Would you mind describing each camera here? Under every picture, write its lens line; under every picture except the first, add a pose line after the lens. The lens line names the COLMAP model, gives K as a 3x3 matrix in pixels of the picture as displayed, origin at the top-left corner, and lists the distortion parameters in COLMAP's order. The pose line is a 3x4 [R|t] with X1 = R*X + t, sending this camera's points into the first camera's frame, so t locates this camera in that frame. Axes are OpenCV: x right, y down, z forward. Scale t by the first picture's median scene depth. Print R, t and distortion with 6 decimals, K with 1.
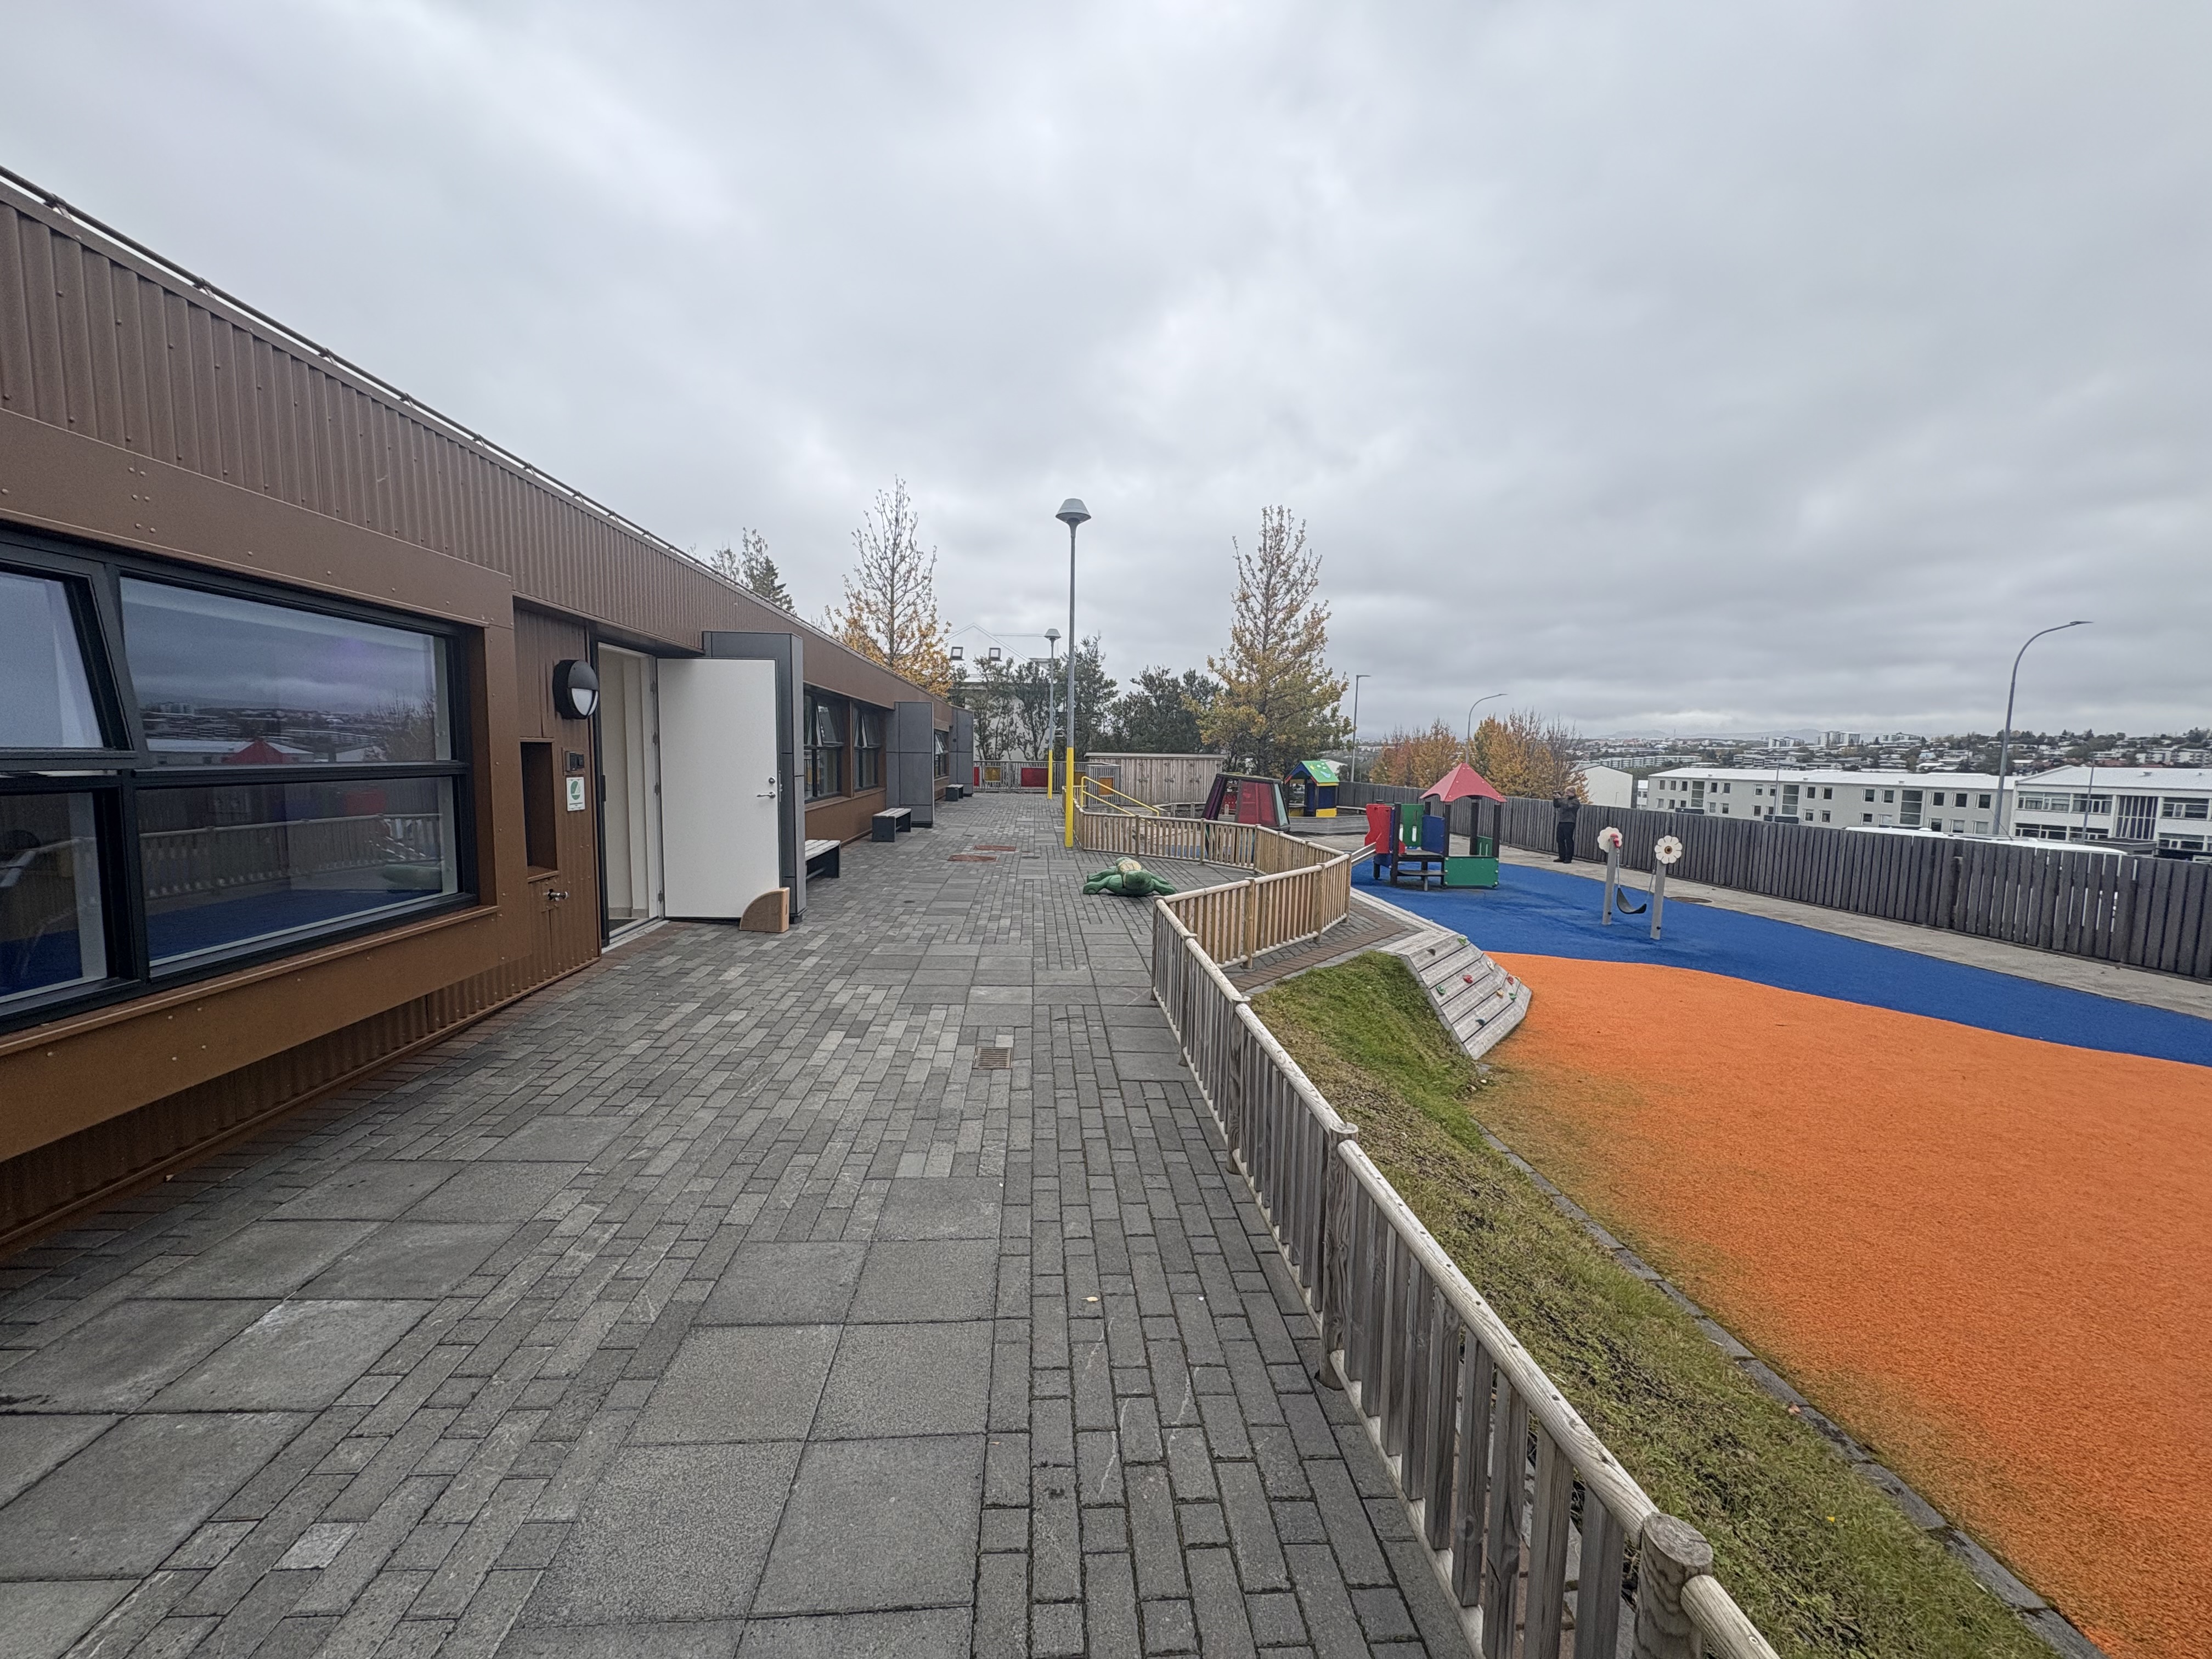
lens RADIAL K [[889.8, 0, 1106.0], [0, 889.8, 833.8], [0, 0, 1]] dist [0.001536, 0.000042]
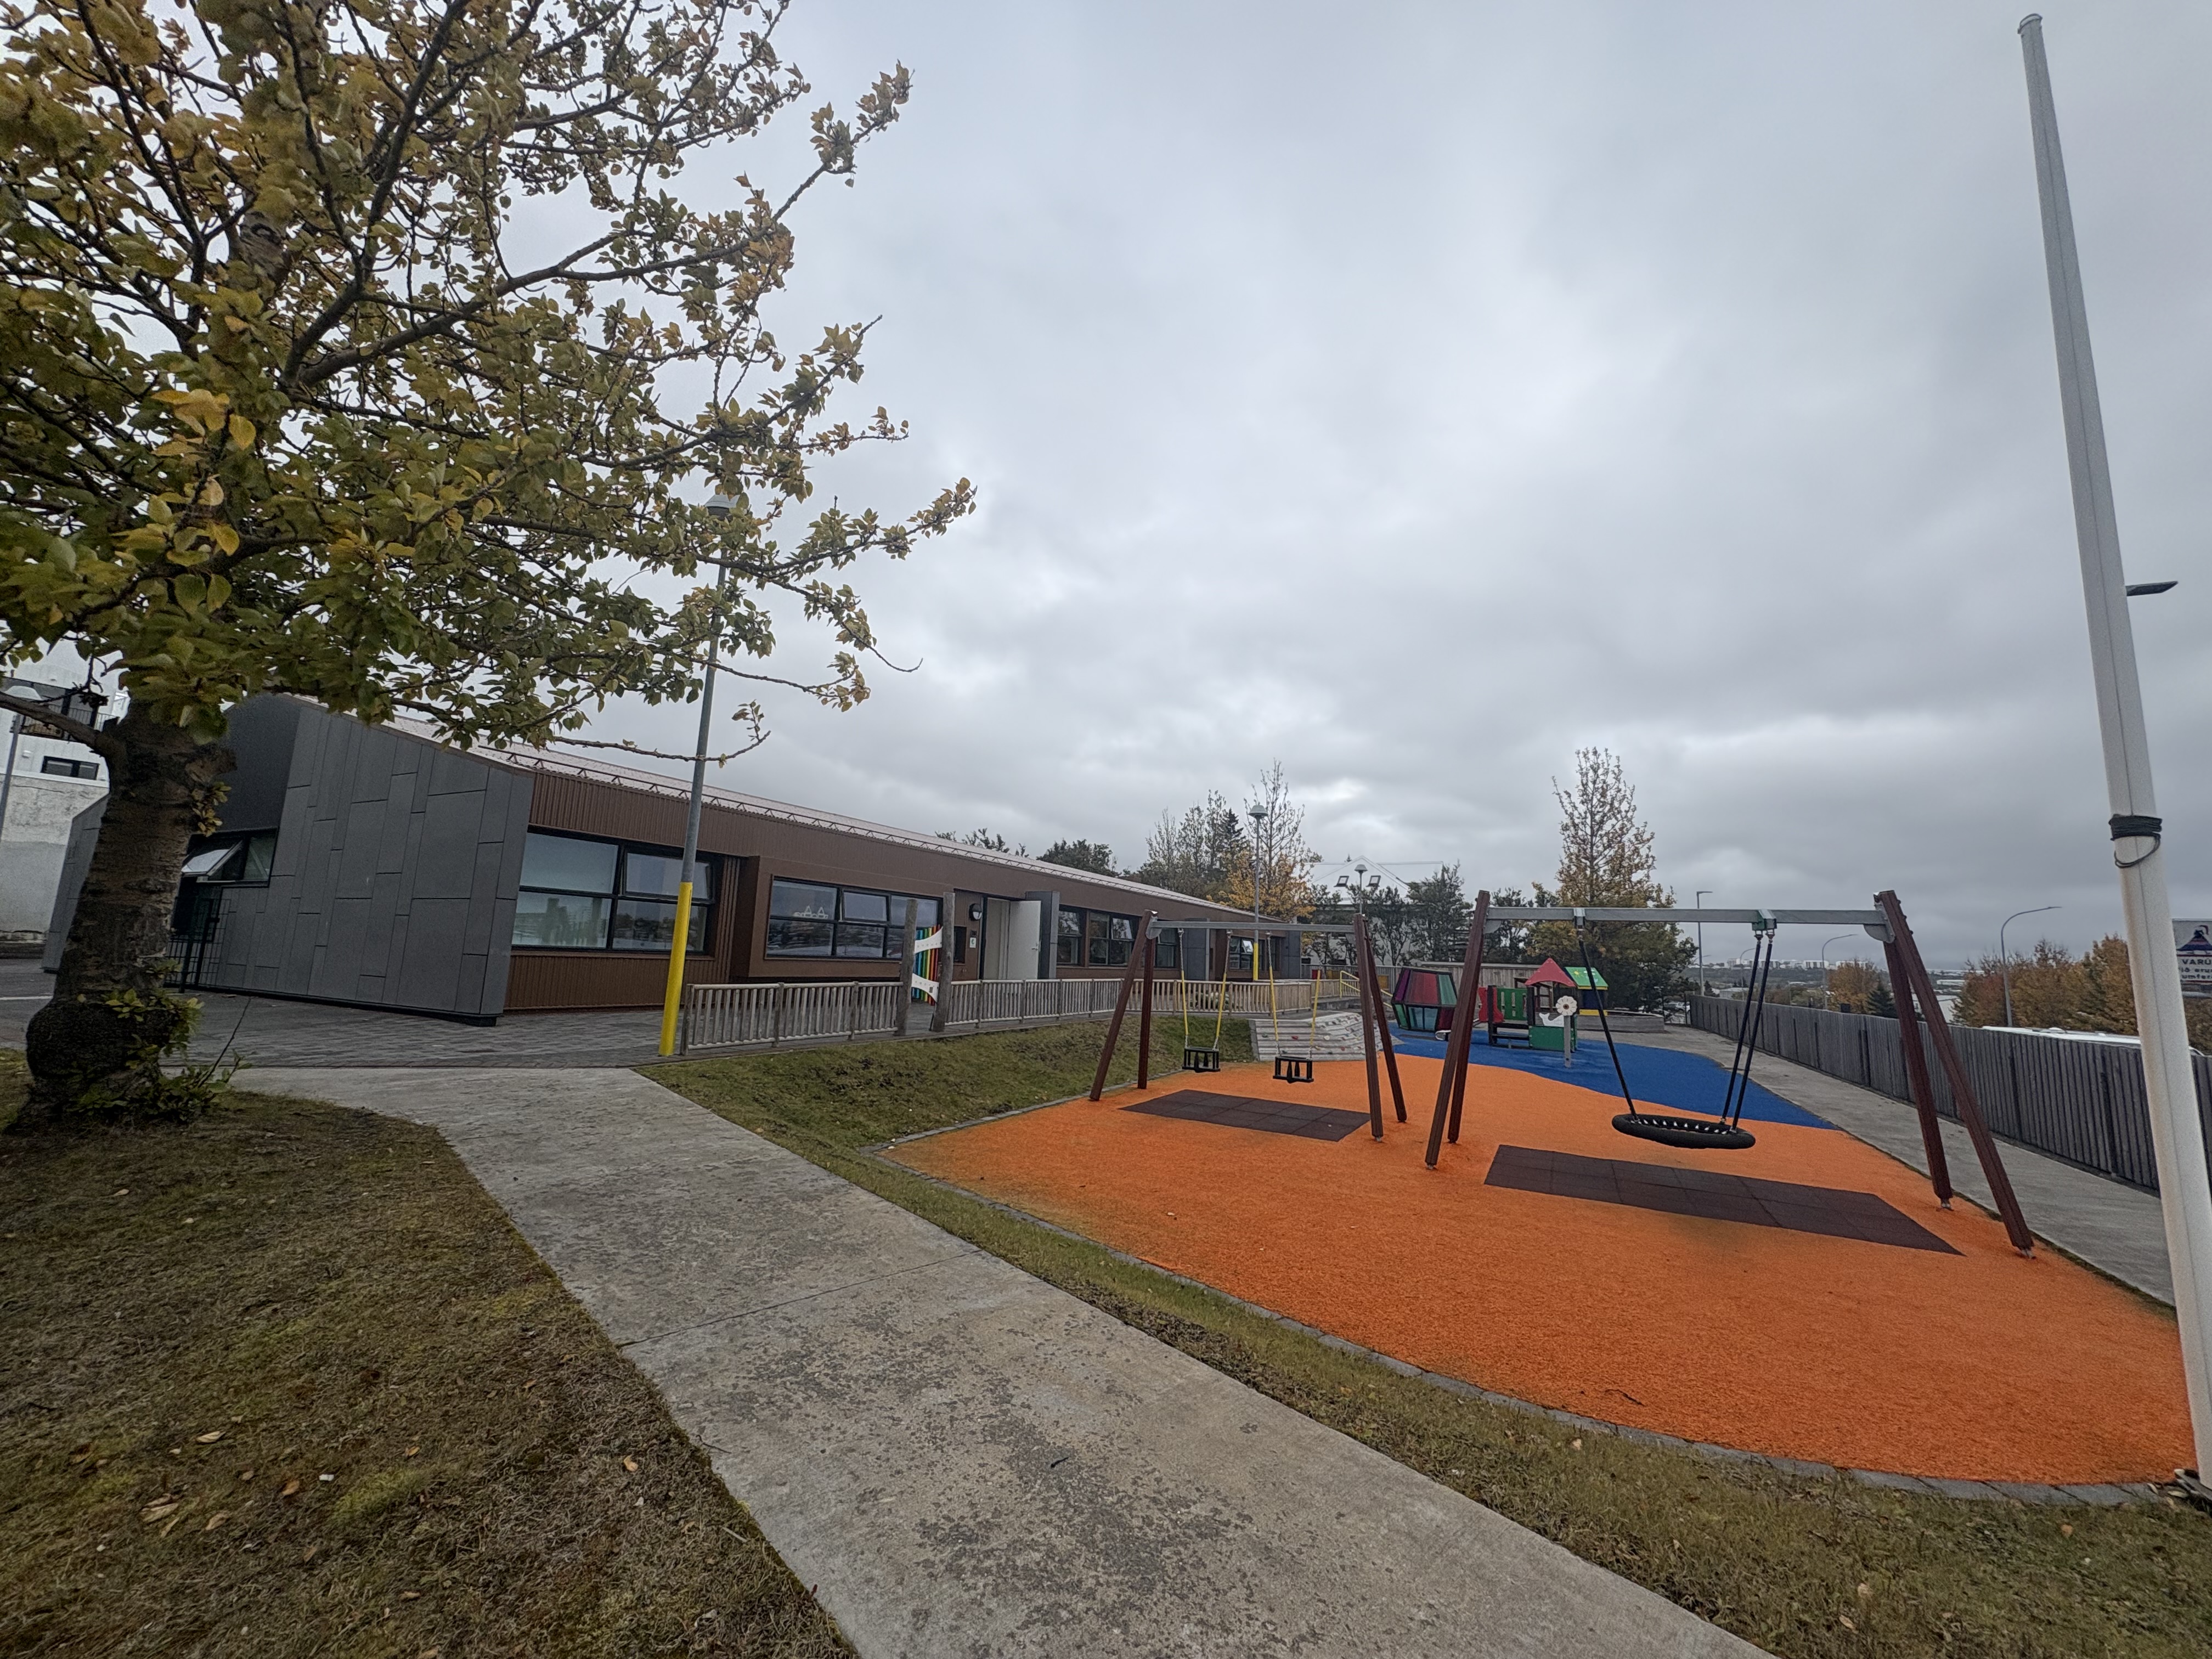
lens RADIAL K [[889.8, 0, 1095.7], [0, 889.8, 830.6], [0, 0, 1]] dist [0.001536, 0.000042]
pose [[0.844155, -0.062290, -0.532468, 1.481542], [-0.072028, 0.971043, -0.227786, 0.252044], [0.531239, 0.230639, 0.815224, -1.465705]]
